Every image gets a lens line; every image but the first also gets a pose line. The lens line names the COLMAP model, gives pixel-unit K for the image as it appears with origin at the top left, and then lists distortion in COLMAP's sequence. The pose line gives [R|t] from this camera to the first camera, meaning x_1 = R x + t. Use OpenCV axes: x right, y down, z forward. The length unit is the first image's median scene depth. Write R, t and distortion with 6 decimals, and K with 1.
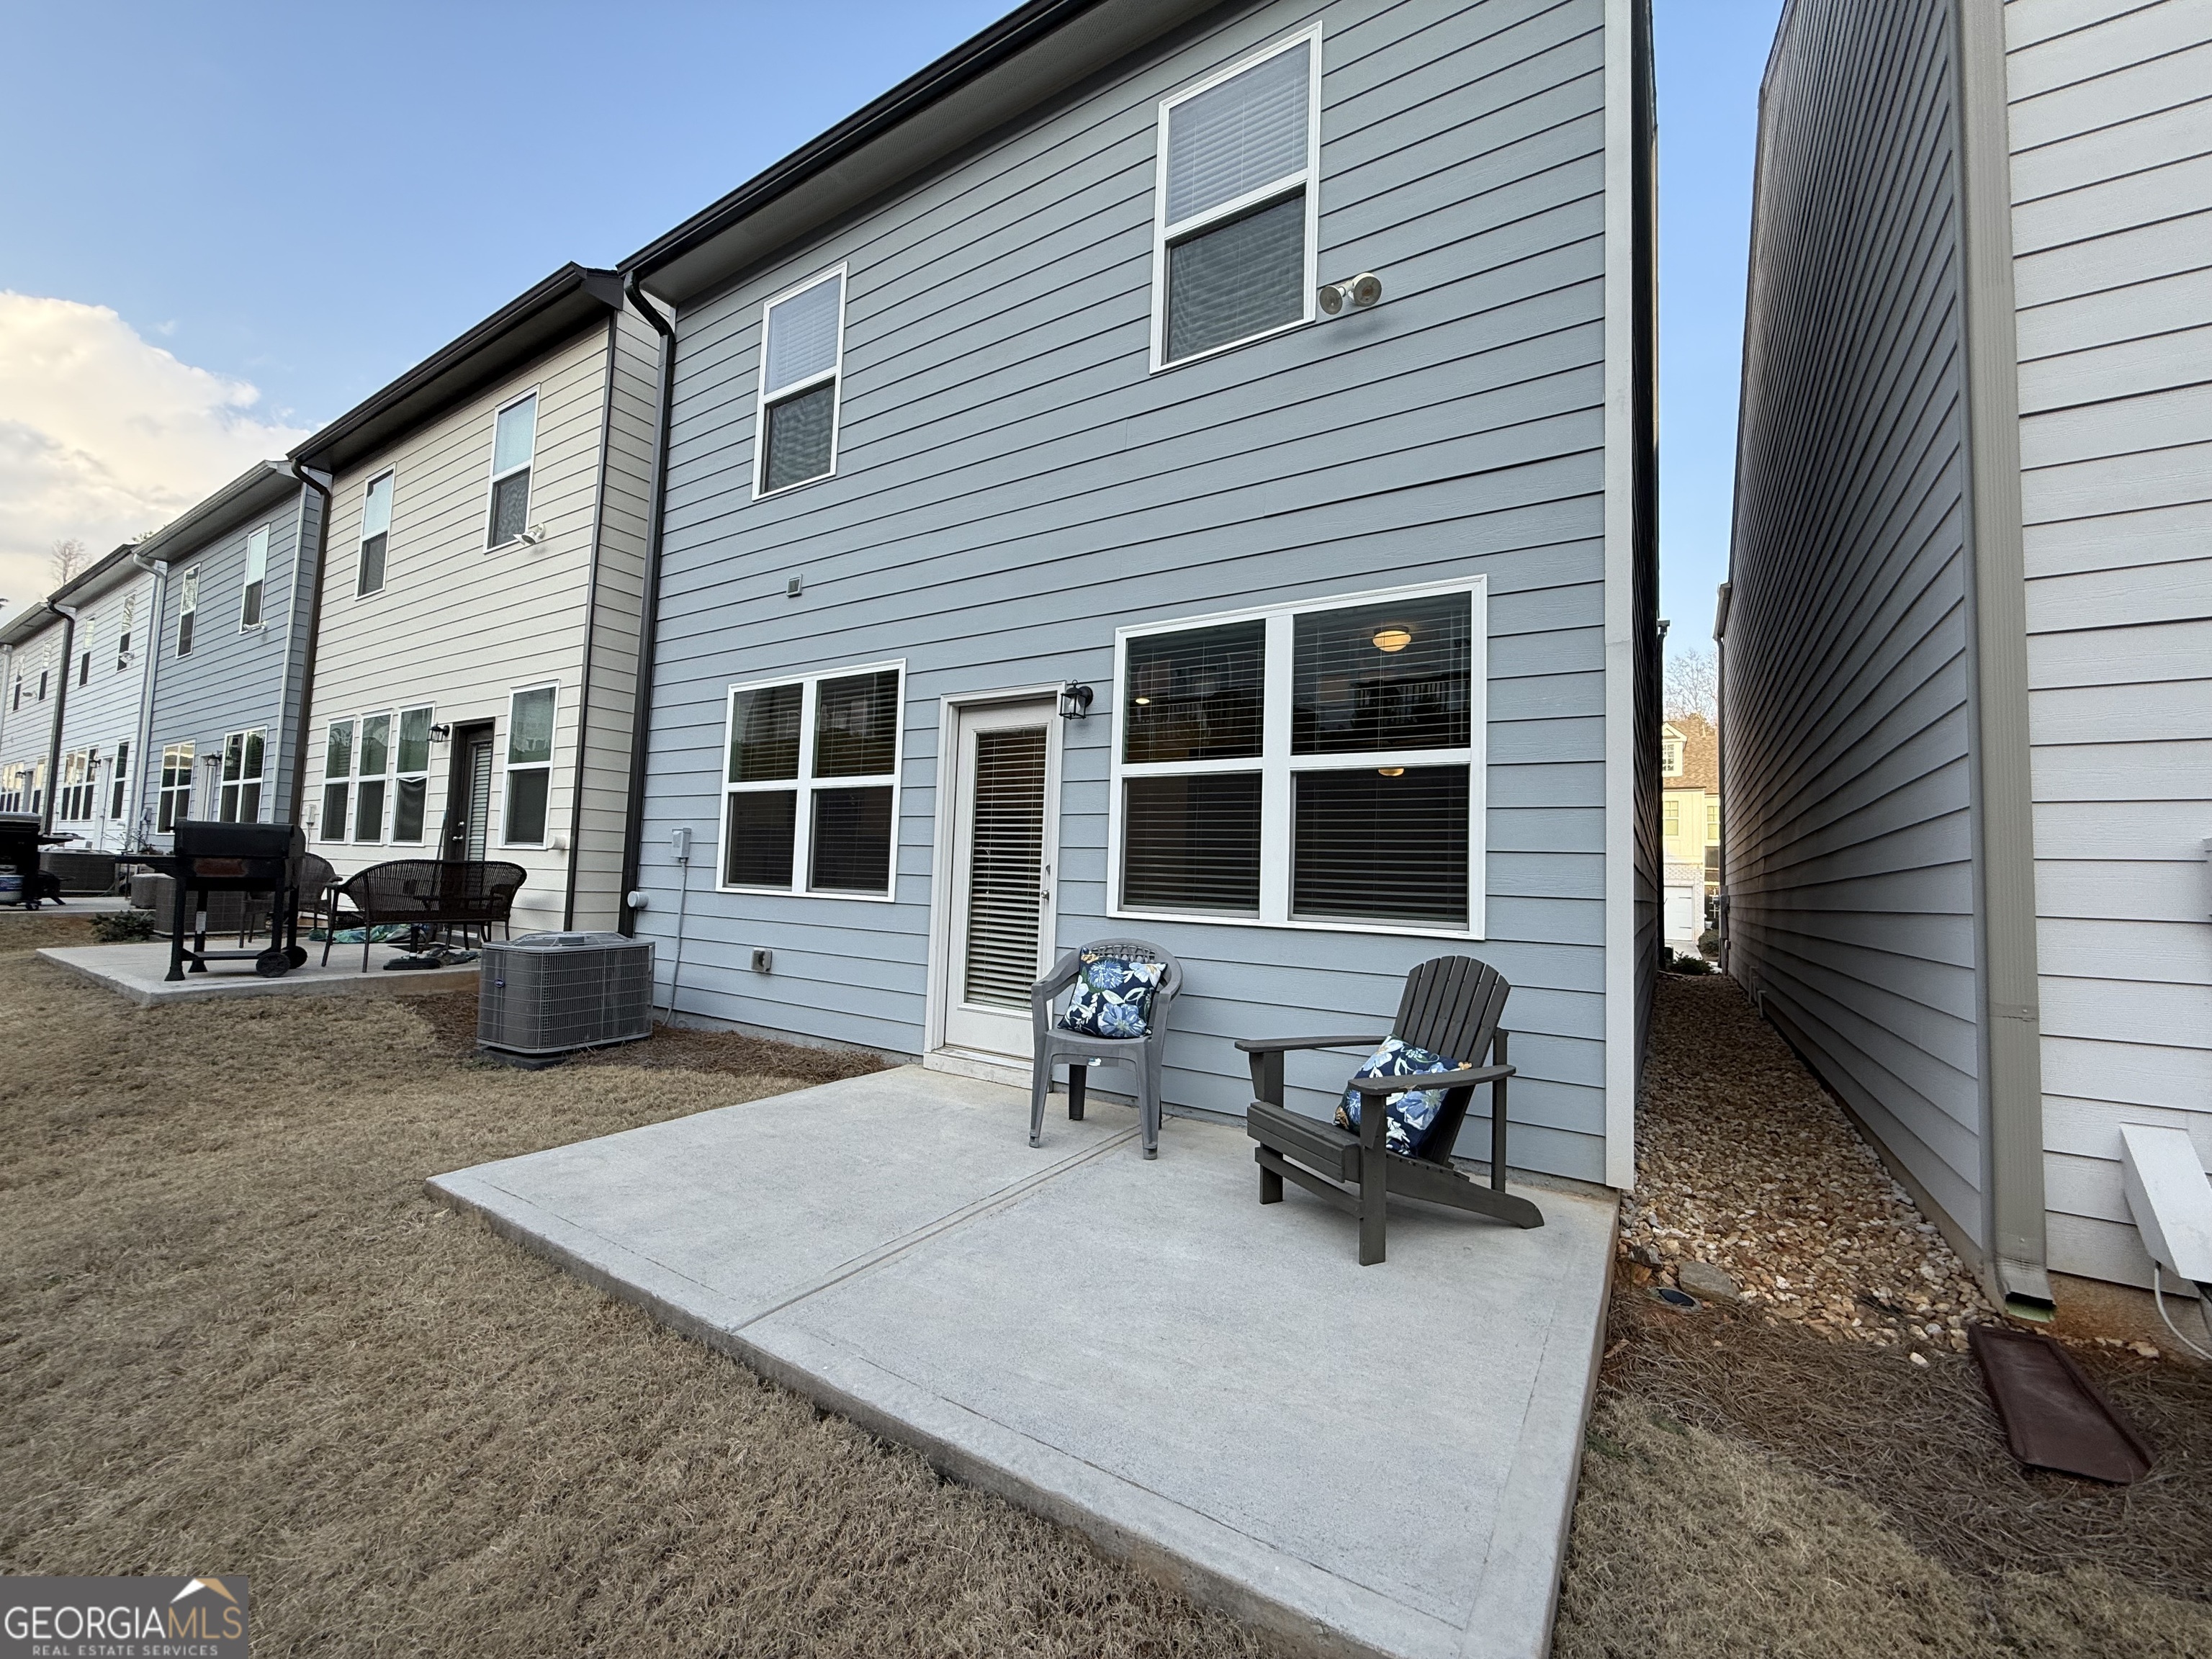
lens RADIAL K [[872.0, 0, 1112.5], [0, 872.0, 824.8], [0, 0, 1]] dist [-0.000566, -0.000175]
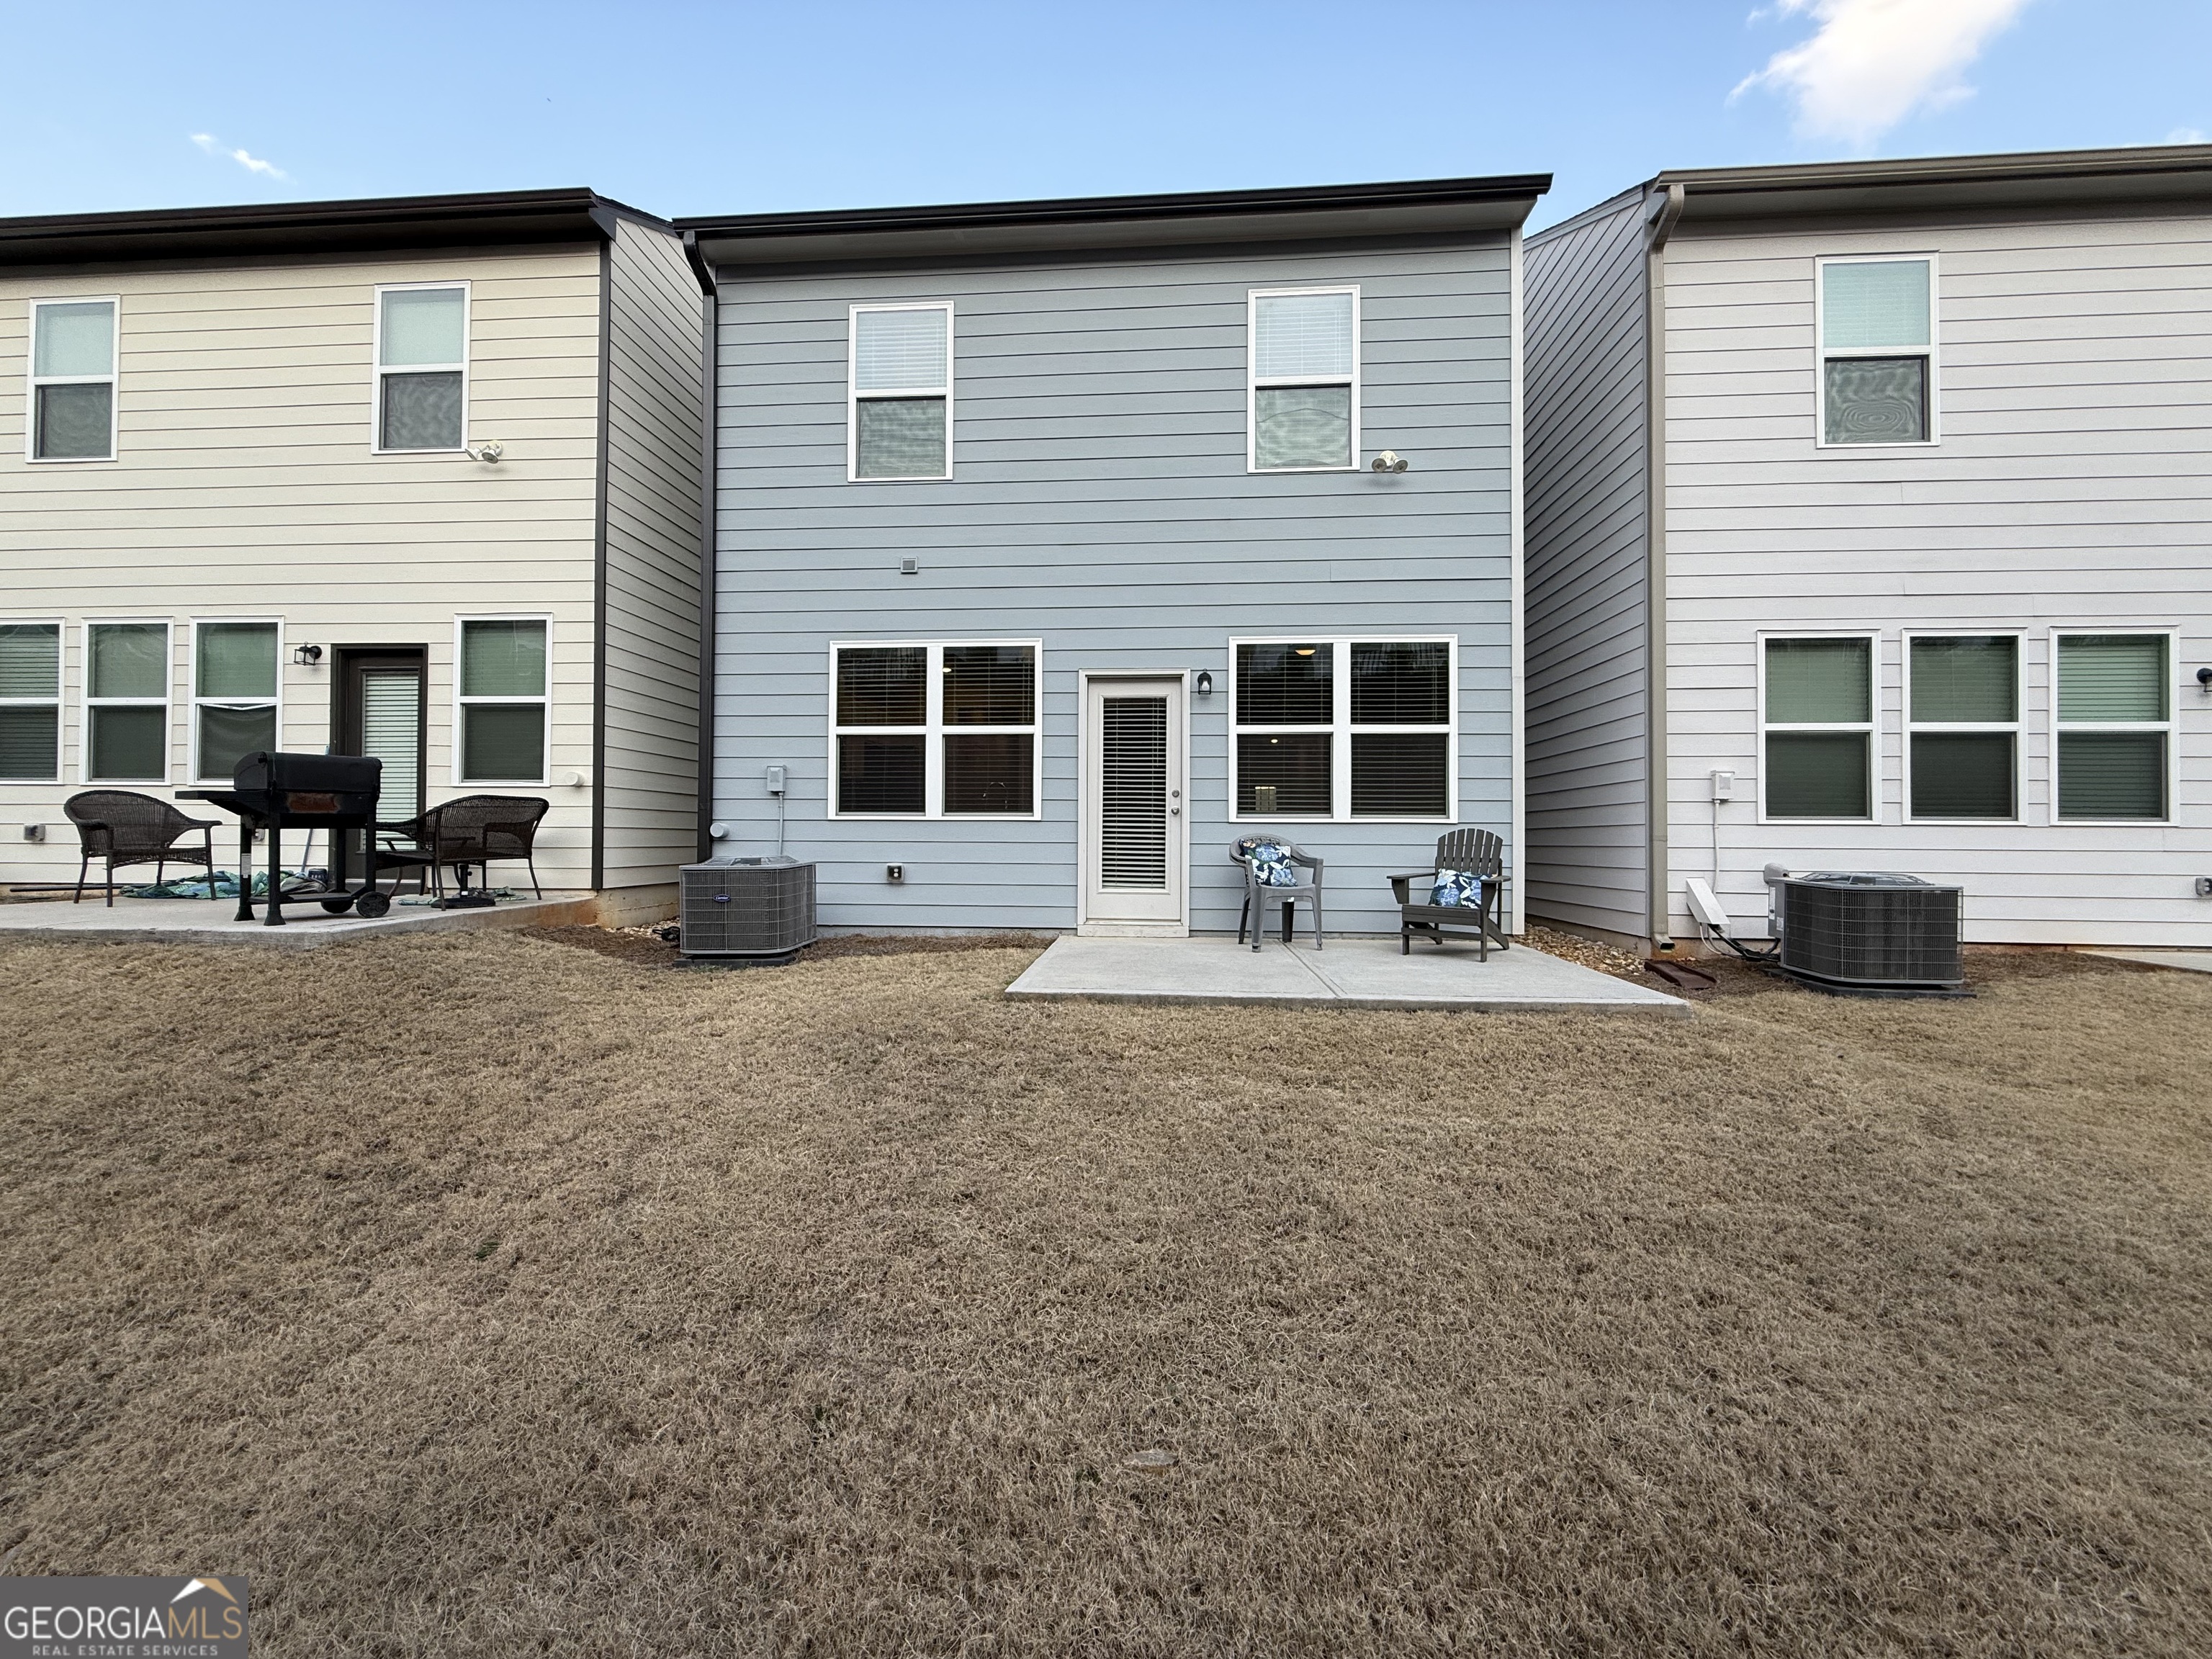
lens RADIAL K [[872.0, 0, 1112.5], [0, 872.0, 824.8], [0, 0, 1]] dist [-0.000566, -0.000175]
pose [[0.883855, -0.023456, 0.467172, -0.802352], [-0.004144, 0.998310, 0.057964, 0.016913], [-0.467742, -0.053168, 0.882265, -0.253921]]
